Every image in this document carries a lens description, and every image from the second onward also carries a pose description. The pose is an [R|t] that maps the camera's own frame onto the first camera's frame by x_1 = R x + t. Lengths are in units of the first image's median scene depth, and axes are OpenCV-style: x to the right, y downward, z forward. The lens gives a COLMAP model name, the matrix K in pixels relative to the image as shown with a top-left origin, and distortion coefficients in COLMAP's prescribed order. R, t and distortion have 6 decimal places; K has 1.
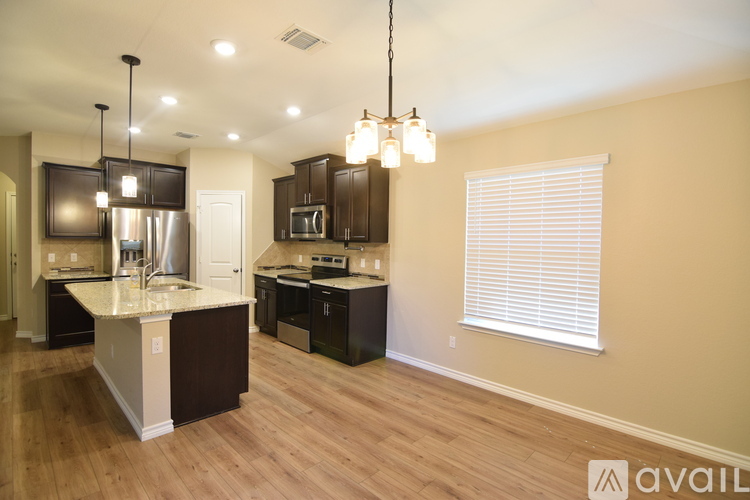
lens RADIAL K [[375.7, 0, 375.0], [0, 375.7, 250.0], [0, 0, 1]] dist [-0.019271, -0.000589]
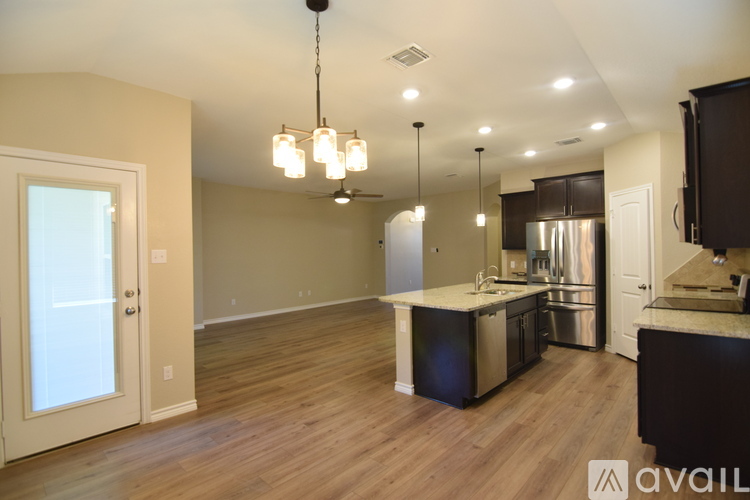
lens RADIAL K [[375.7, 0, 375.0], [0, 375.7, 250.0], [0, 0, 1]] dist [-0.019271, -0.000589]
pose [[-0.006868, -0.015434, -0.999857, 0.705722], [-0.011679, 0.999814, -0.015353, -0.006461], [0.999908, 0.011572, -0.007047, 0.772146]]
